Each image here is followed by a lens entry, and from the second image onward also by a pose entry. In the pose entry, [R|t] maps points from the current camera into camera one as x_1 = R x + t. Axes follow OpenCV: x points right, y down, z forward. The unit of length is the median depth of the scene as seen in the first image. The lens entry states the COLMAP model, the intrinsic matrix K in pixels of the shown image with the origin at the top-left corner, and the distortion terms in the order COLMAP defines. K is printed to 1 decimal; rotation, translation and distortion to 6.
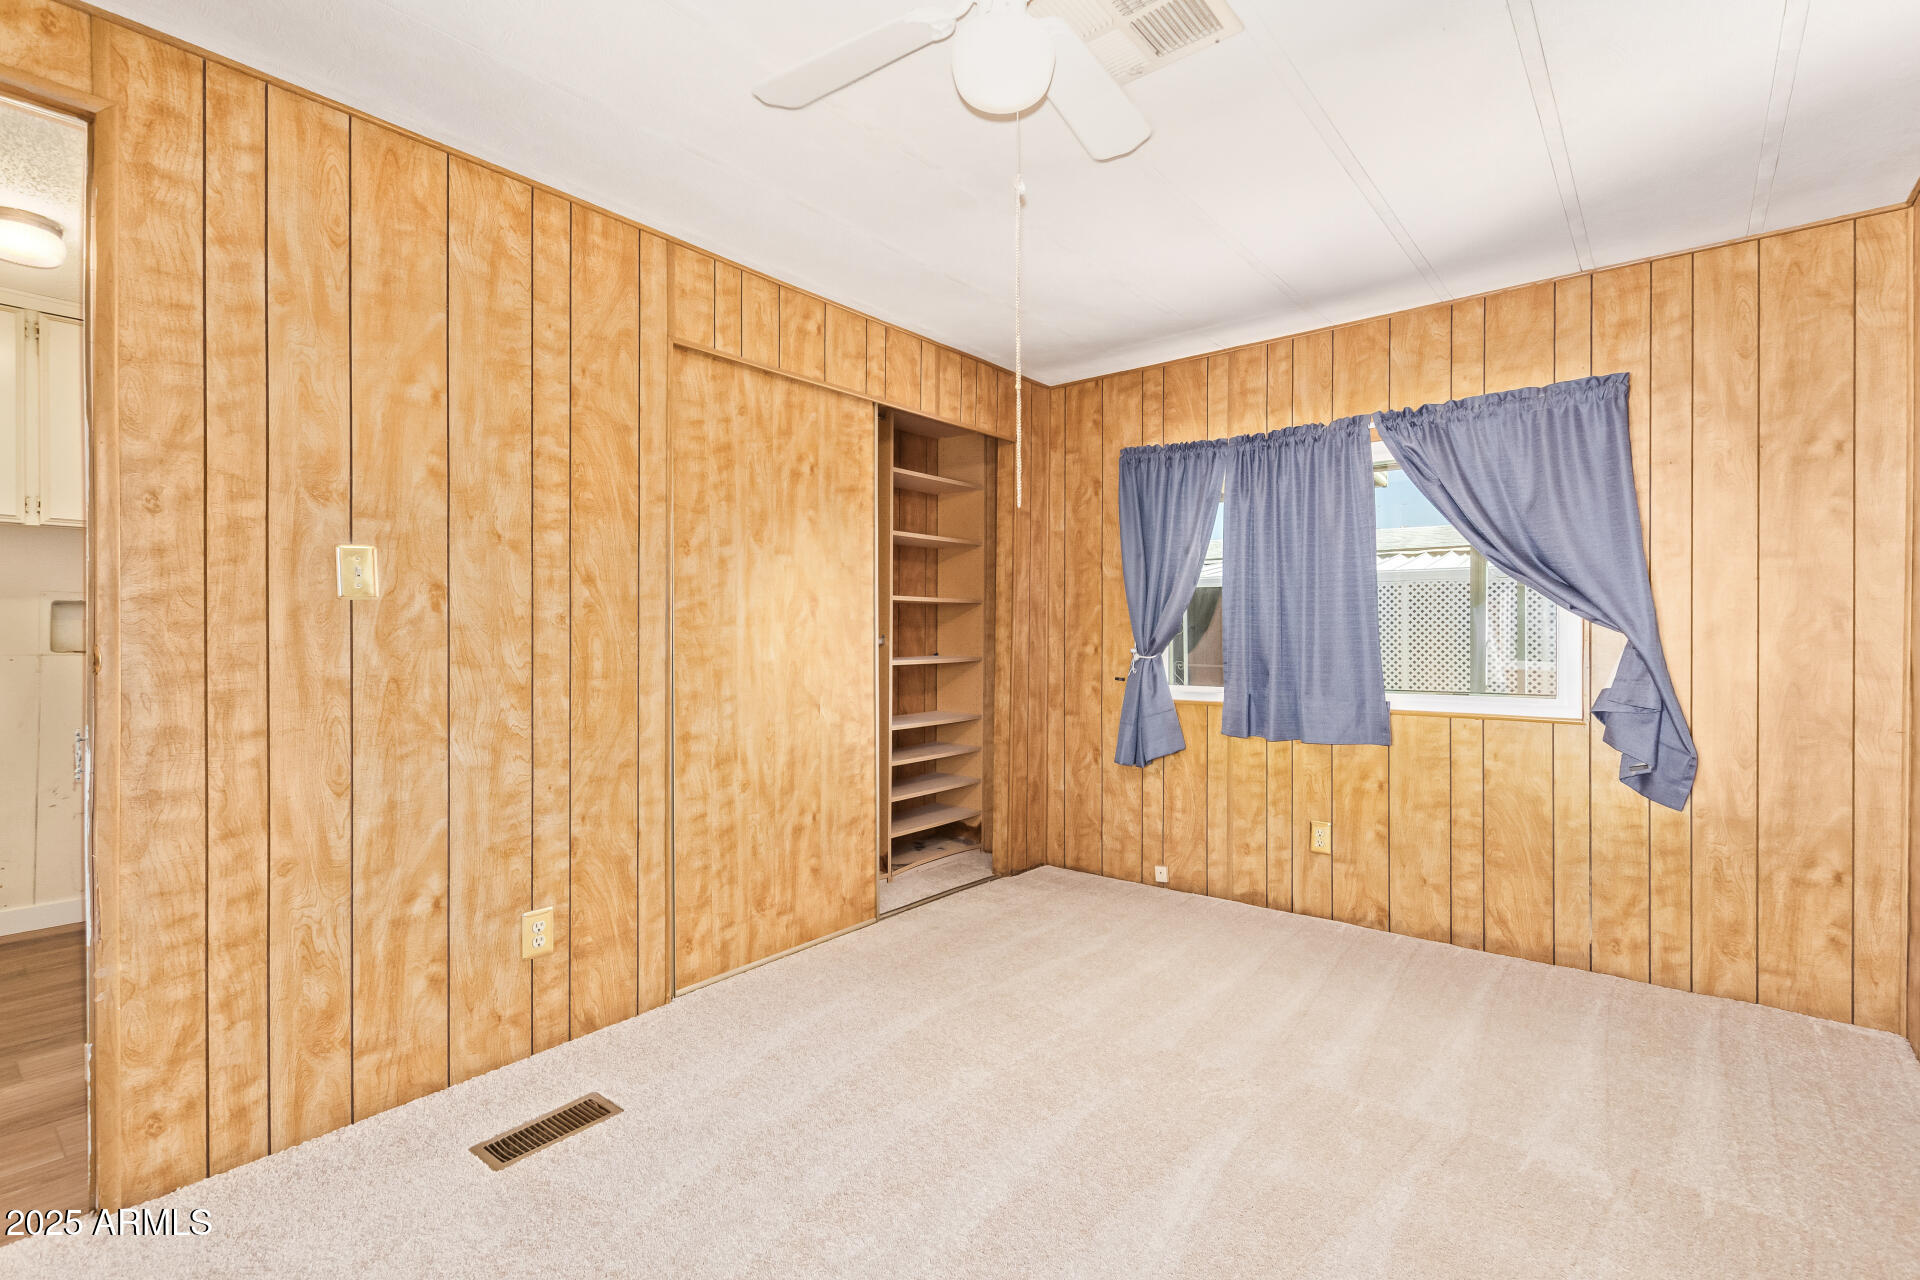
lens RADIAL K [[873.1, 0, 956.8], [0, 873.1, 632.3], [0, 0, 1]] dist [-0.001445, -0.000756]
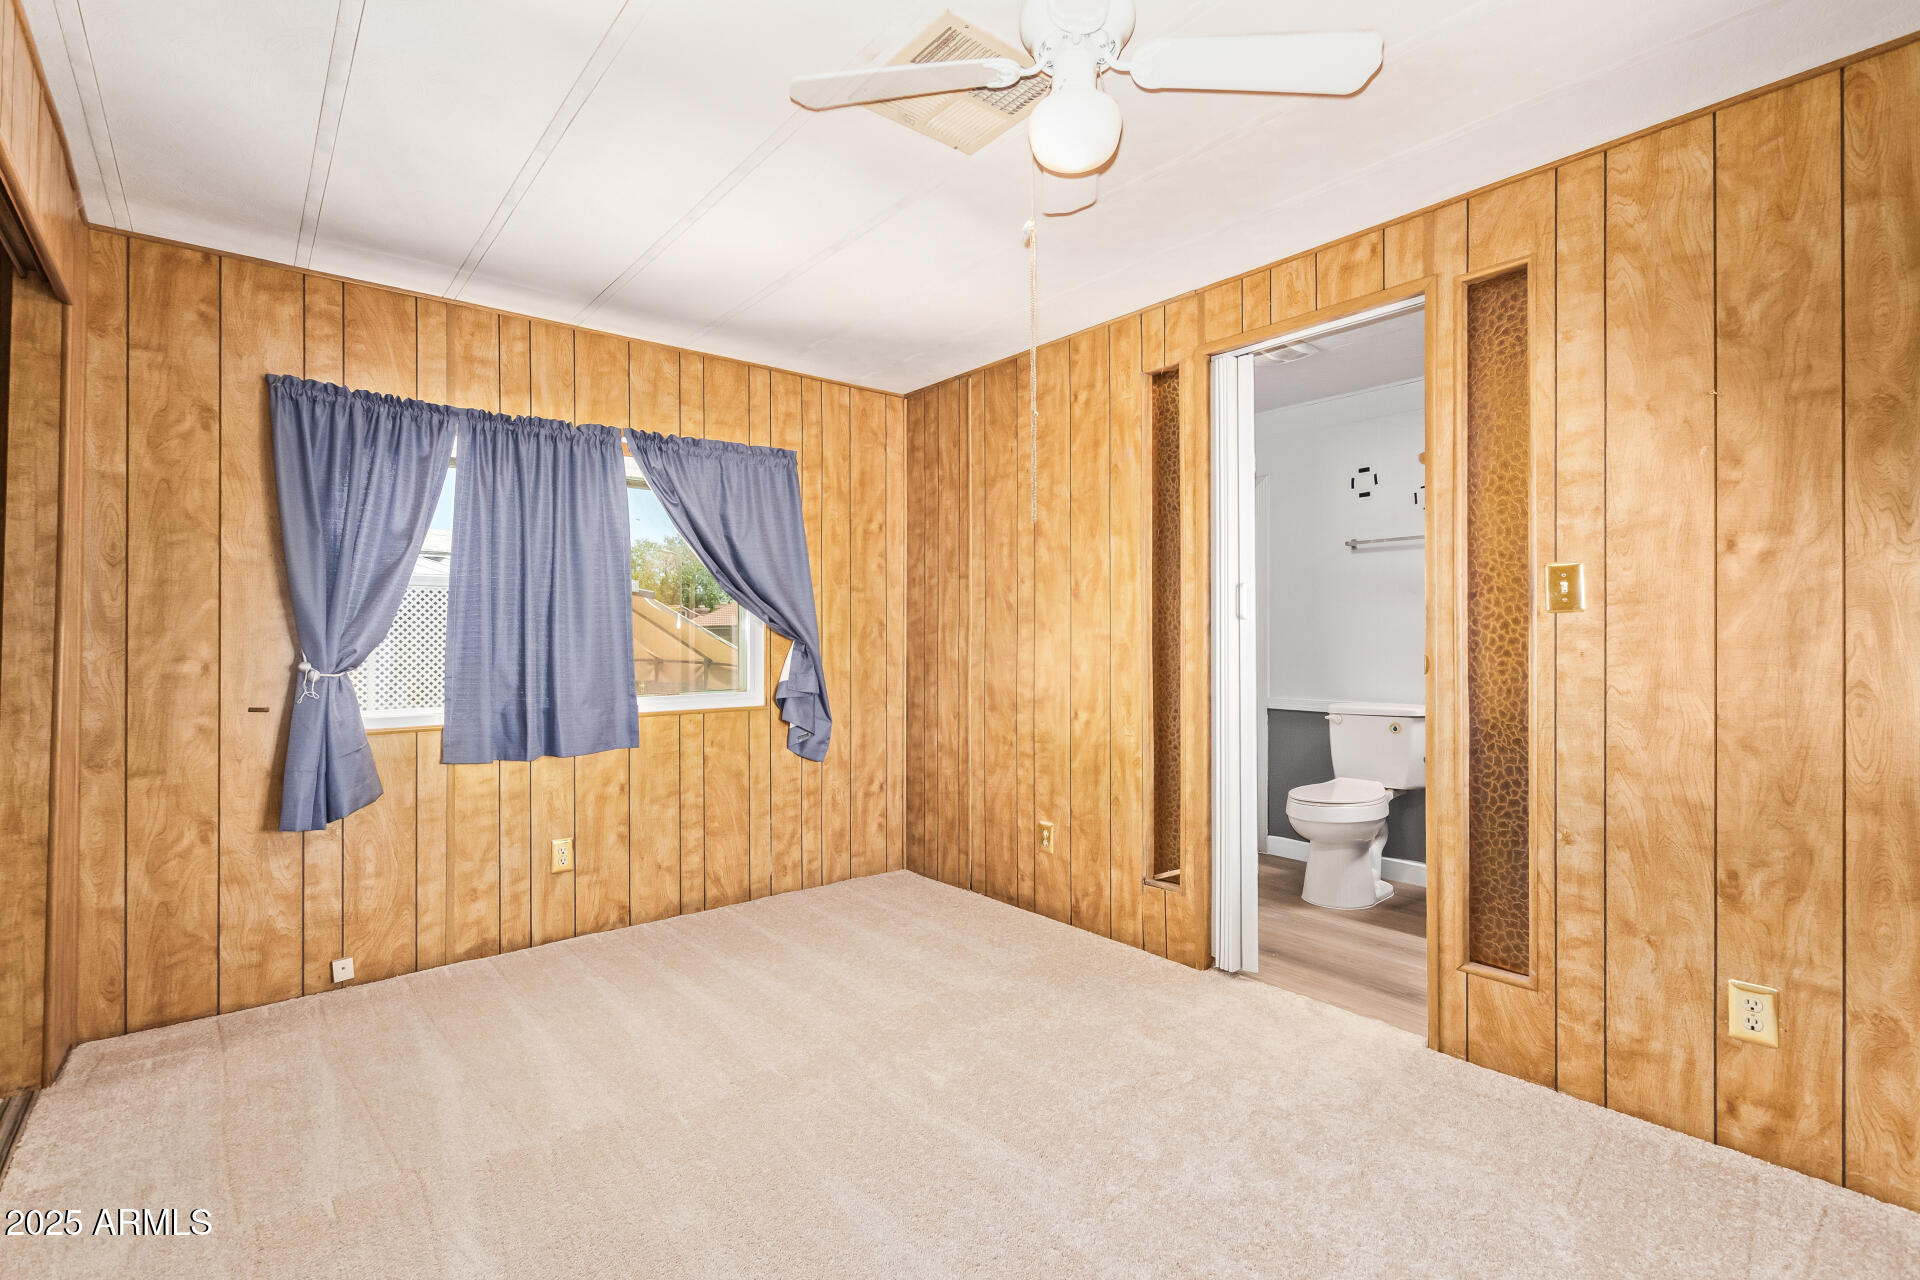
lens RADIAL K [[873.1, 0, 956.8], [0, 873.1, 632.3], [0, 0, 1]] dist [-0.001445, -0.000756]
pose [[0.191263, 0.008108, 0.981505, -0.446101], [0.005673, 0.999940, -0.009366, 0.003112], [-0.981523, 0.007360, 0.191205, 0.401184]]
